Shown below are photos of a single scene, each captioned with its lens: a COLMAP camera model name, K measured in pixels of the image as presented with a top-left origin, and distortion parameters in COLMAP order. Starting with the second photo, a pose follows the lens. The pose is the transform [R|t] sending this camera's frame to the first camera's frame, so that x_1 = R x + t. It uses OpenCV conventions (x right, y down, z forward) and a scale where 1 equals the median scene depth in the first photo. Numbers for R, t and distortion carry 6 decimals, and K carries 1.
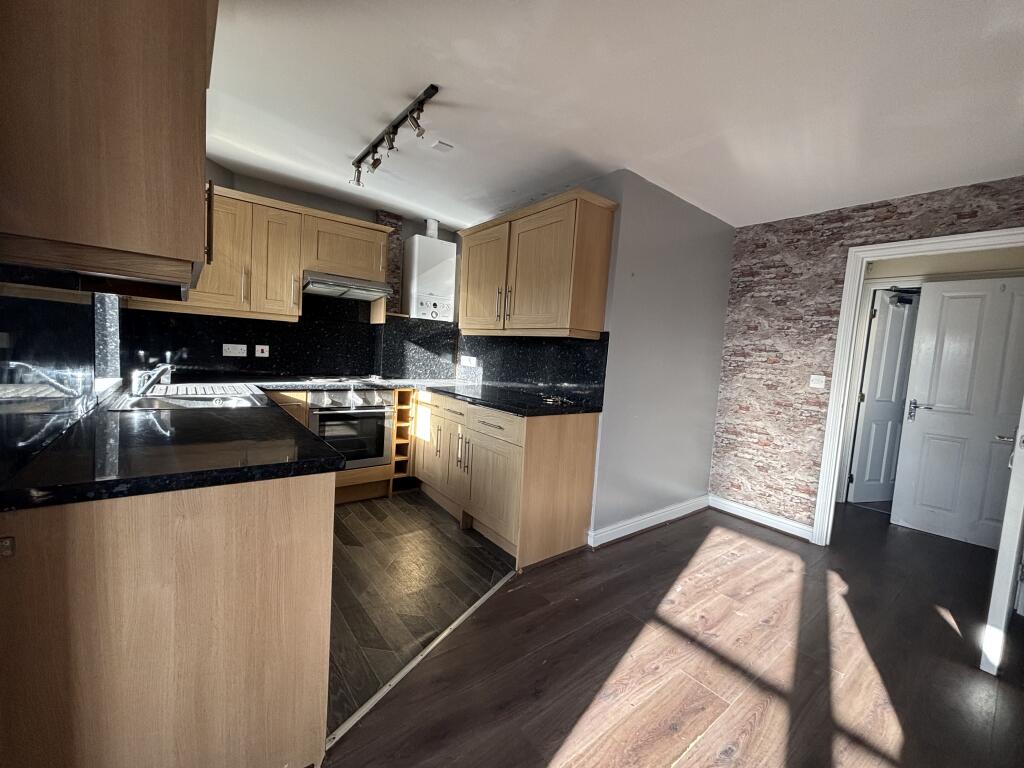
lens RADIAL K [[411.4, 0, 510.7], [0, 411.4, 381.7], [0, 0, 1]] dist [-0.001352, 0.000572]
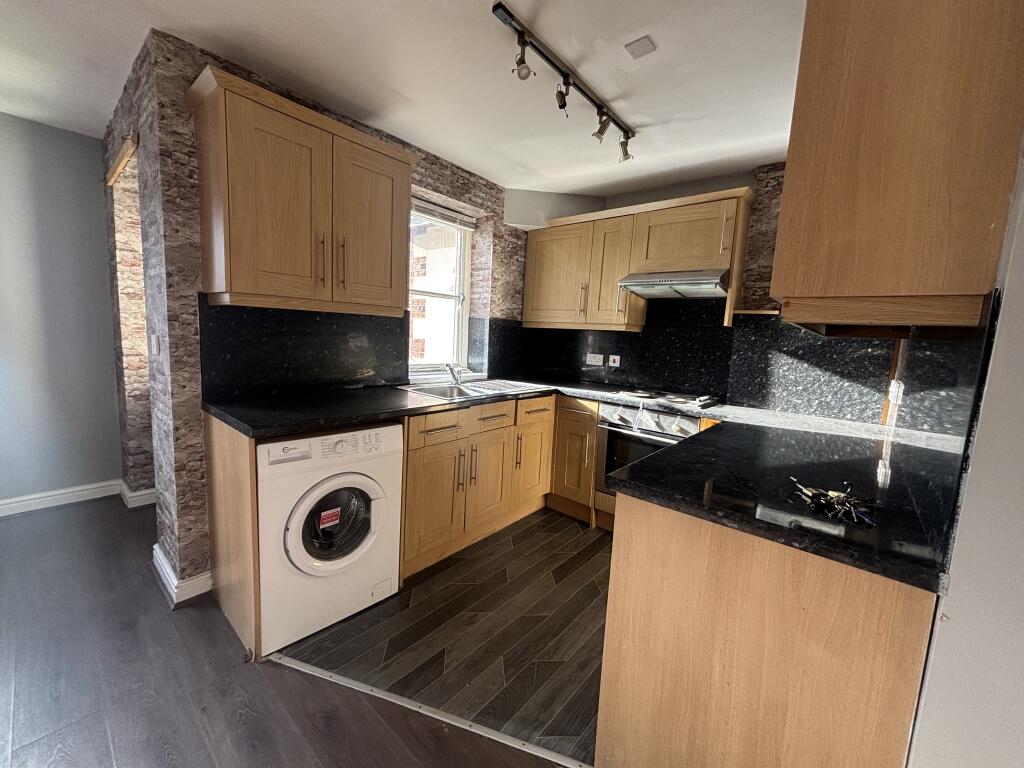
lens RADIAL K [[411.4, 0, 511.2], [0, 411.4, 381.6], [0, 0, 1]] dist [-0.001352, 0.000572]
pose [[0.198920, 0.061400, -0.978090, 0.358114], [-0.113499, 0.992763, 0.039239, -0.035380], [0.973421, 0.103206, 0.204449, 0.555375]]
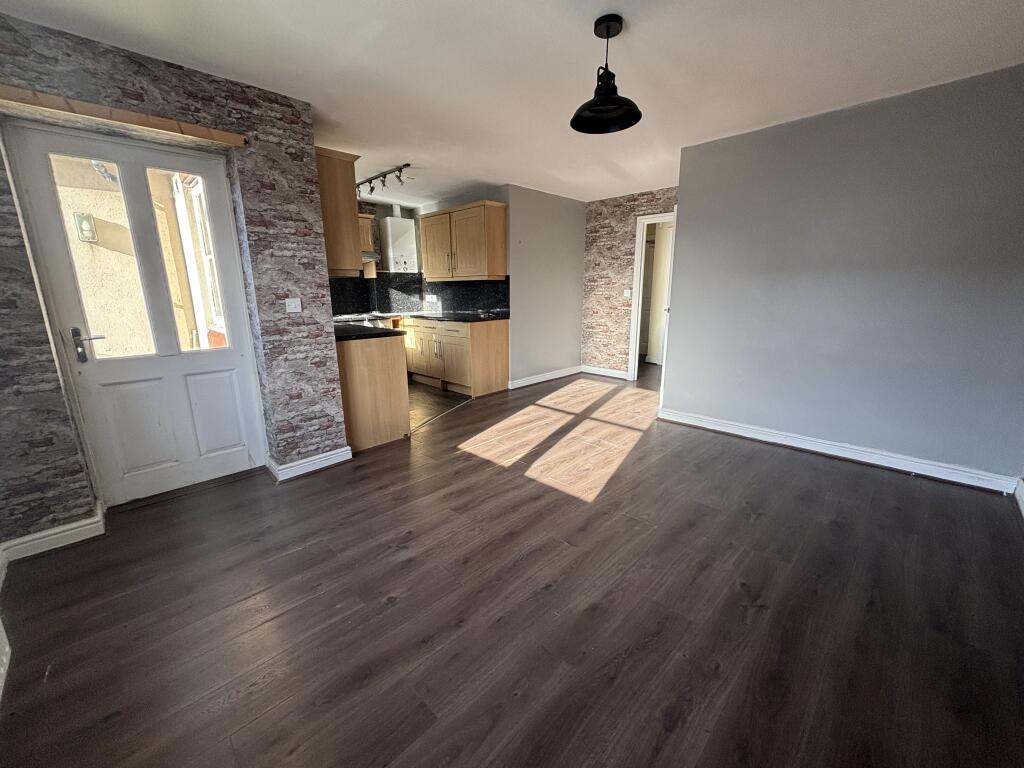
lens RADIAL K [[411.4, 0, 513.3], [0, 411.4, 390.8], [0, 0, 1]] dist [-0.001352, 0.000572]
pose [[0.988336, -0.105946, 0.109392, -0.003531], [0.085512, 0.980487, 0.177013, 0.054718], [-0.126012, -0.165594, 0.978110, -0.757993]]
